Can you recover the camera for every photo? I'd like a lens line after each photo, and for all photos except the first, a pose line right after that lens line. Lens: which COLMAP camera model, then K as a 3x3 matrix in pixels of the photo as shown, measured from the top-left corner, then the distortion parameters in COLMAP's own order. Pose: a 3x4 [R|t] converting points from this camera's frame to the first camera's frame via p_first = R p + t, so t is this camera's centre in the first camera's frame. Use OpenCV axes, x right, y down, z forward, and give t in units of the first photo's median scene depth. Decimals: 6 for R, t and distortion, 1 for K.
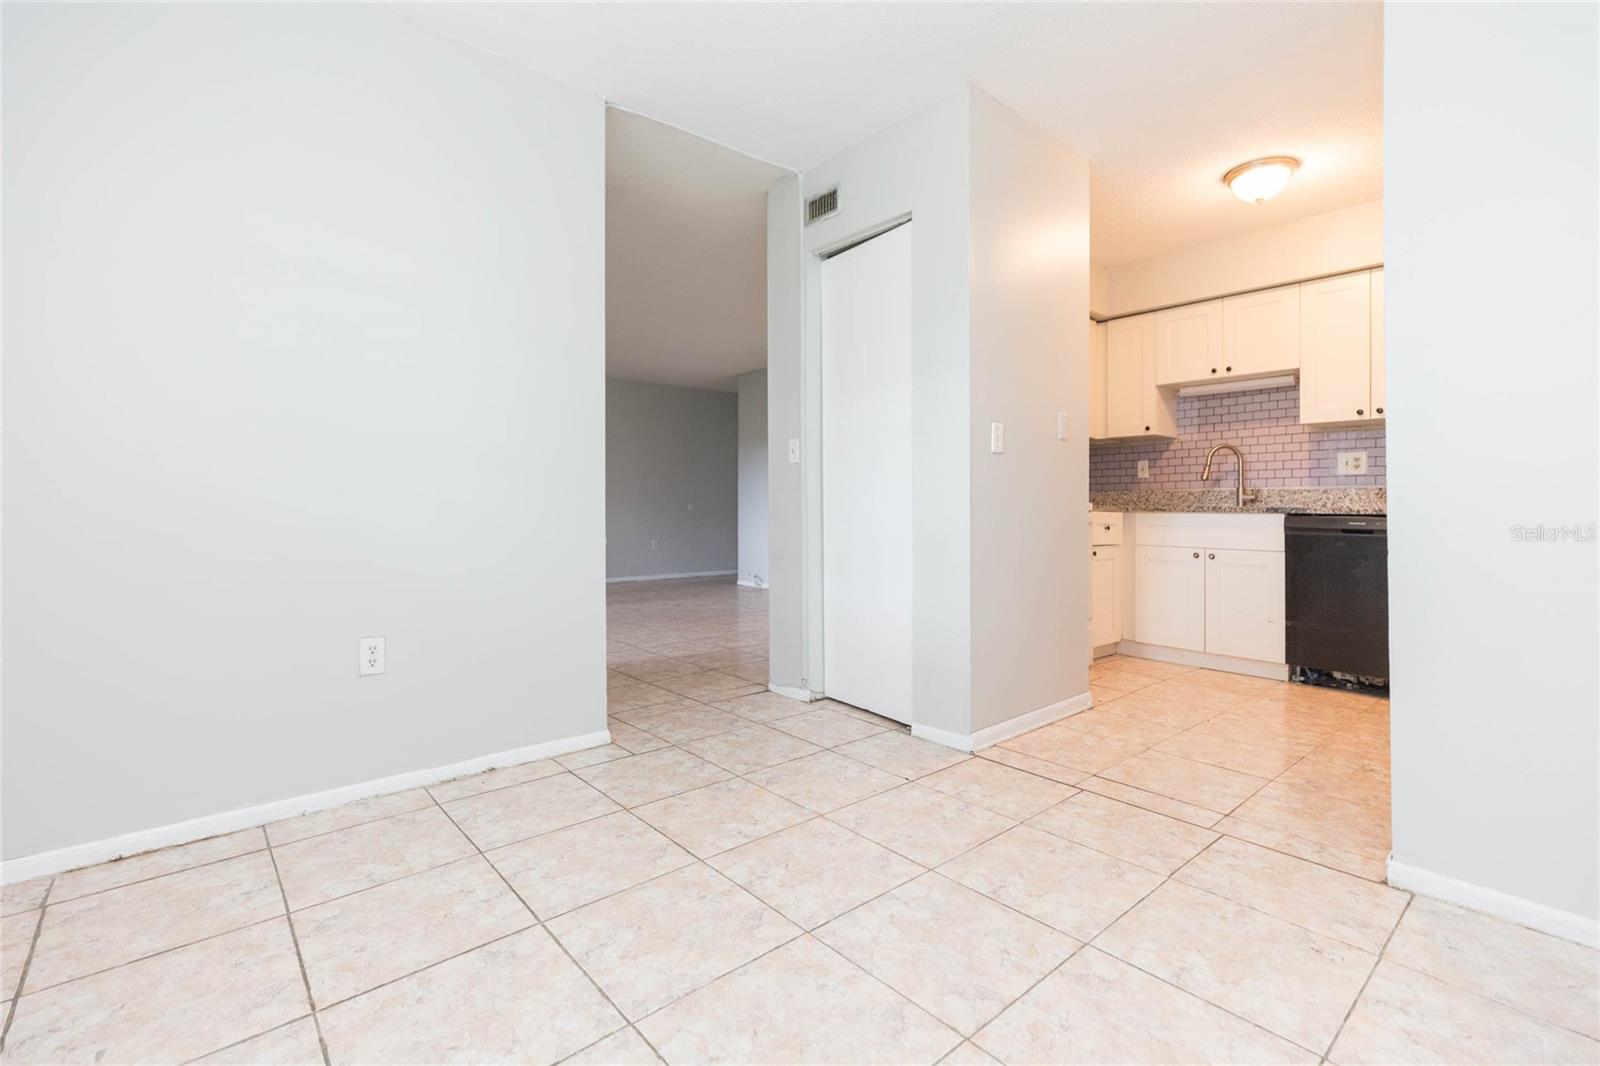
lens RADIAL K [[724.3, 0, 803.1], [0, 724.3, 490.6], [0, 0, 1]] dist [0.003165, -0.000643]
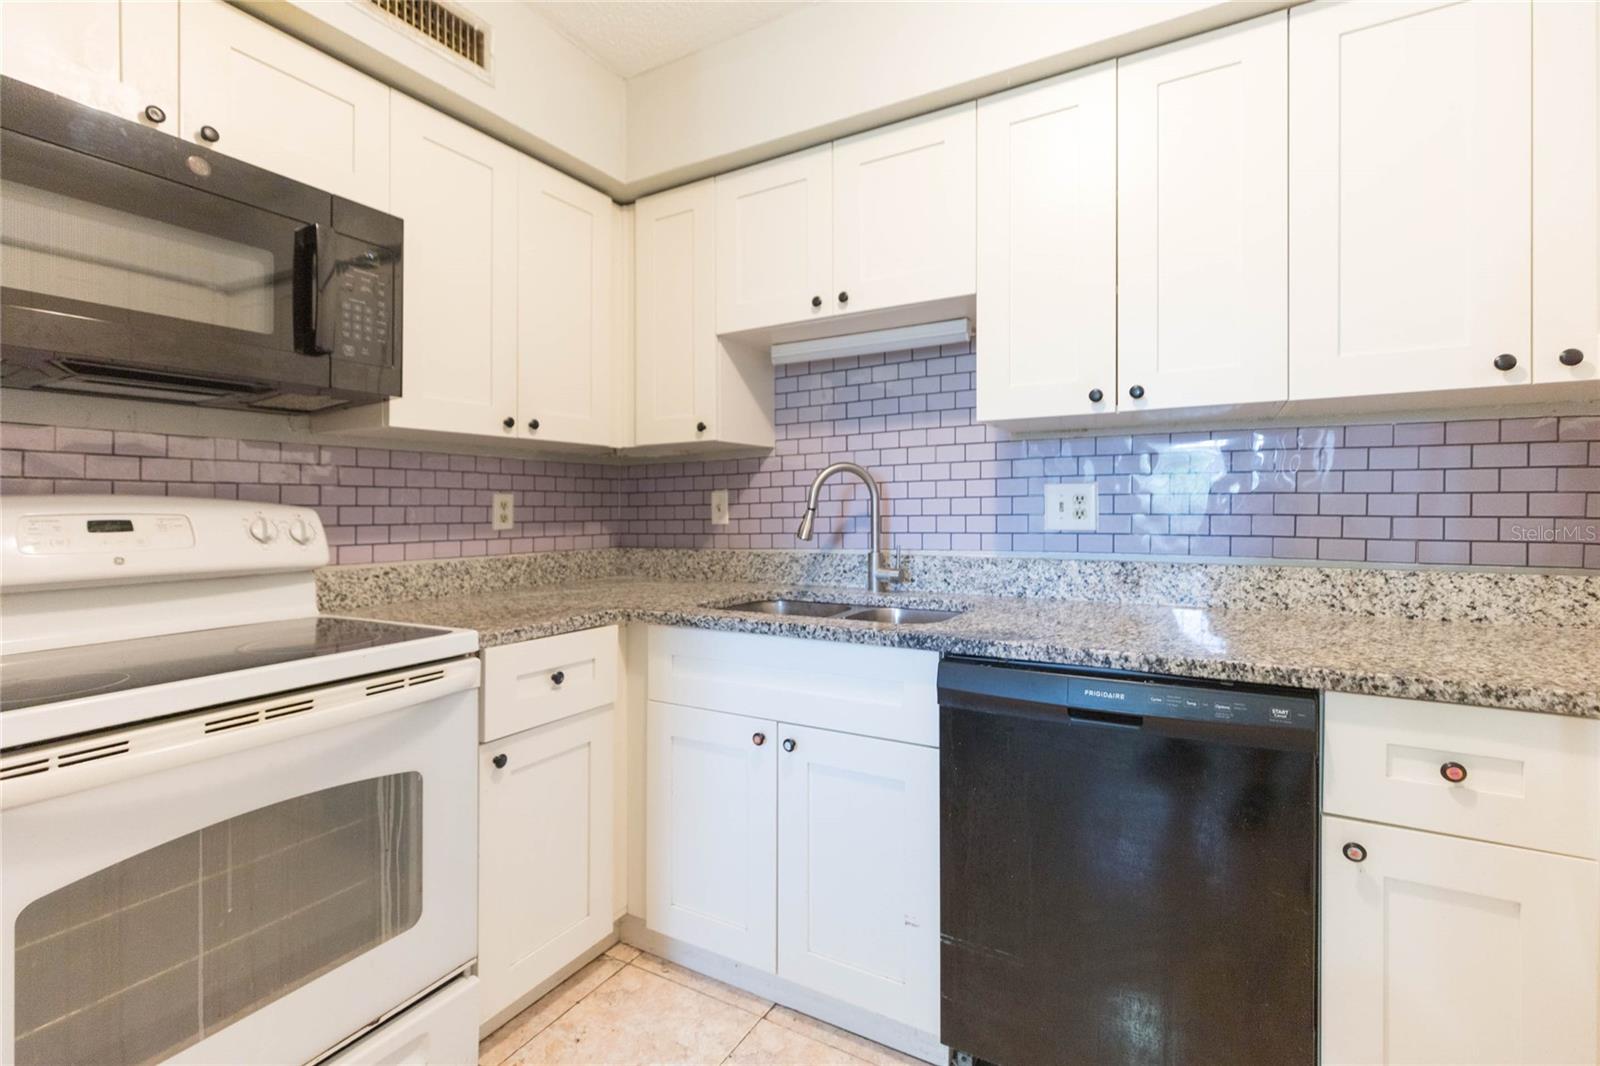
lens RADIAL K [[725.2, 0, 795.1], [0, 725.2, 509.9], [0, 0, 1]] dist [0.004040, -0.001267]
pose [[0.944786, -0.016151, 0.327290, 0.427118], [0.008305, 0.999644, 0.025356, -0.049260], [-0.327583, -0.021238, 0.944584, 0.606169]]
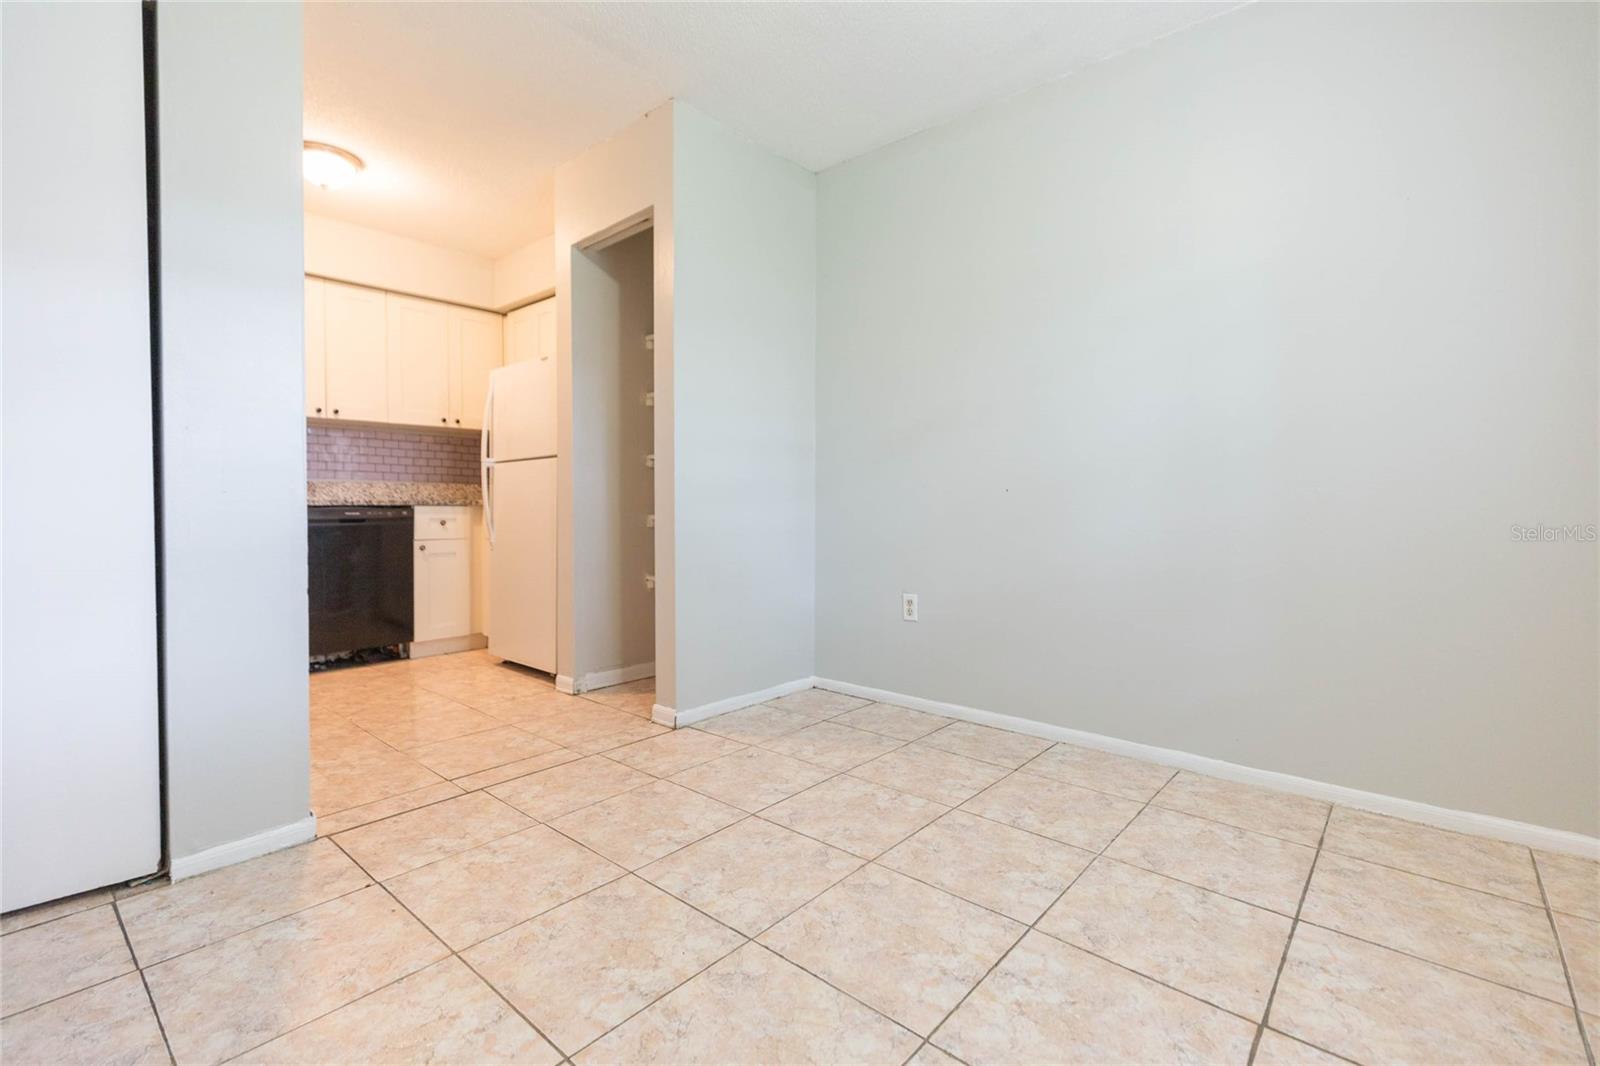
lens RADIAL K [[714.4, 0, 809.3], [0, 714.4, 510.2], [0, 0, 1]] dist [0.006951, -0.000249]
pose [[-0.138022, -0.015849, 0.990302, -0.347227], [-0.018243, 0.999743, 0.013458, 0.011047], [-0.990261, -0.016209, -0.138275, 0.397646]]
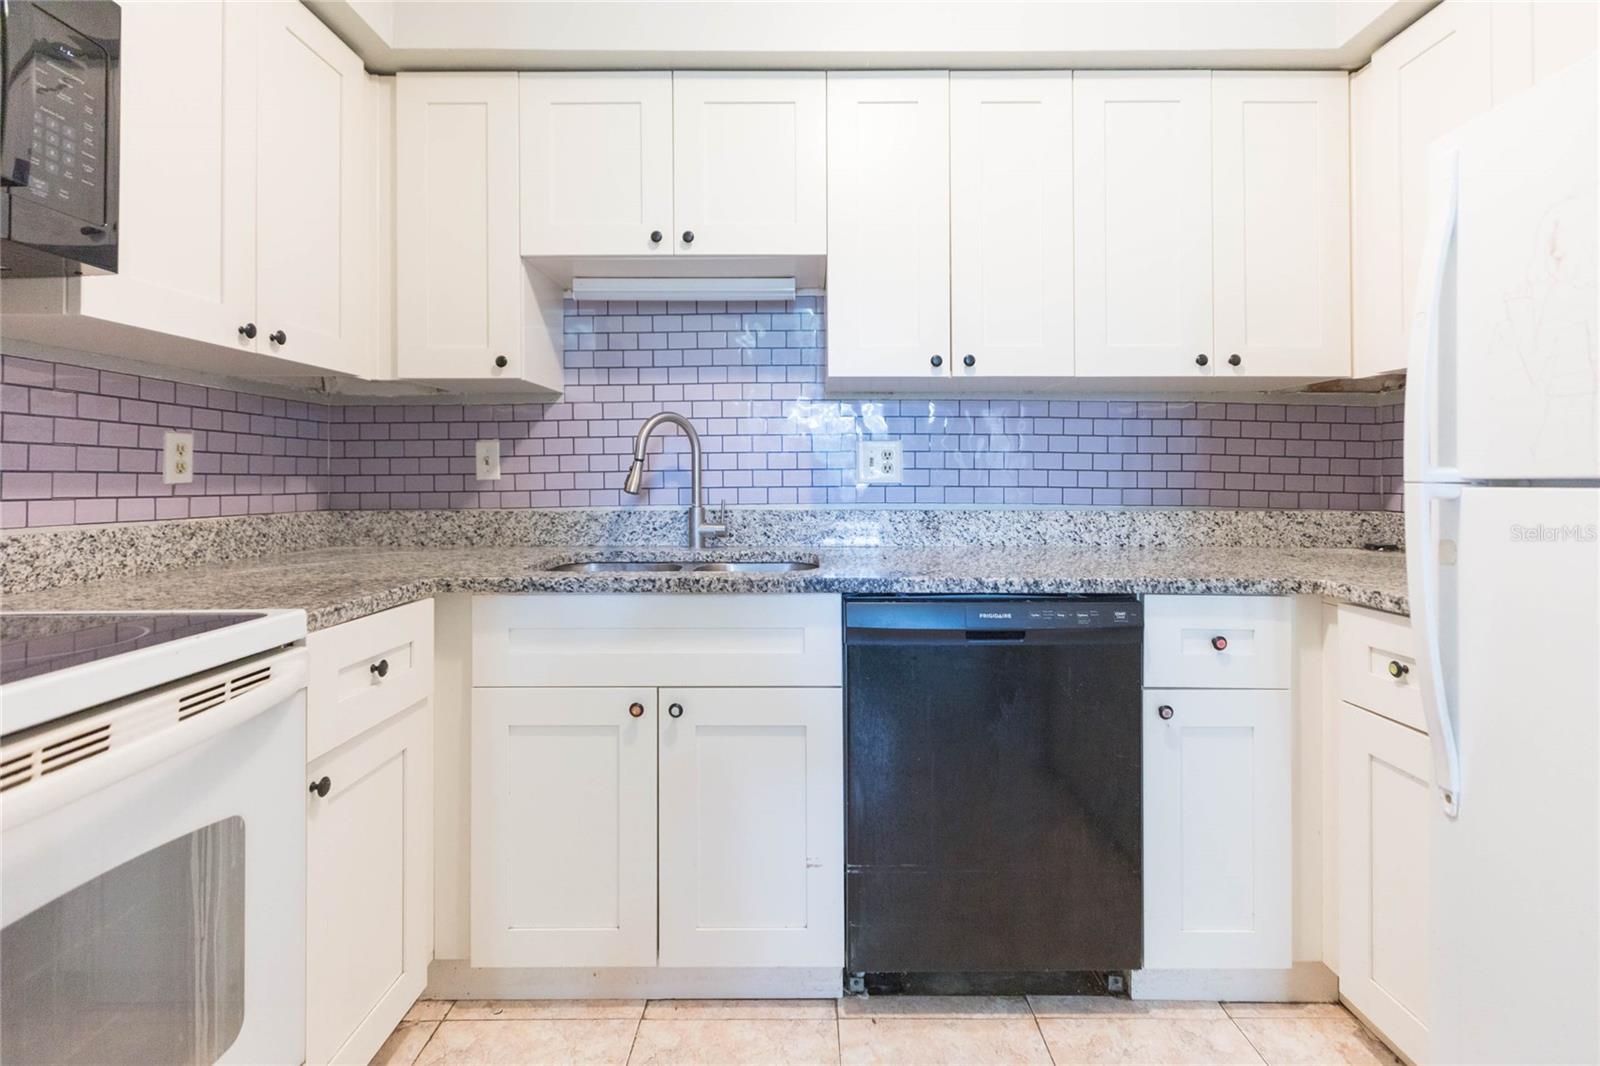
lens RADIAL K [[743.8, 0, 807.4], [0, 743.8, 476.5], [0, 0, 1]] dist [0.002789, -0.000107]
pose [[0.654101, -0.006313, 0.756381, 0.312476], [-0.010128, 0.999802, 0.017103, -0.035817], [-0.756340, -0.018848, 0.653908, 0.685315]]
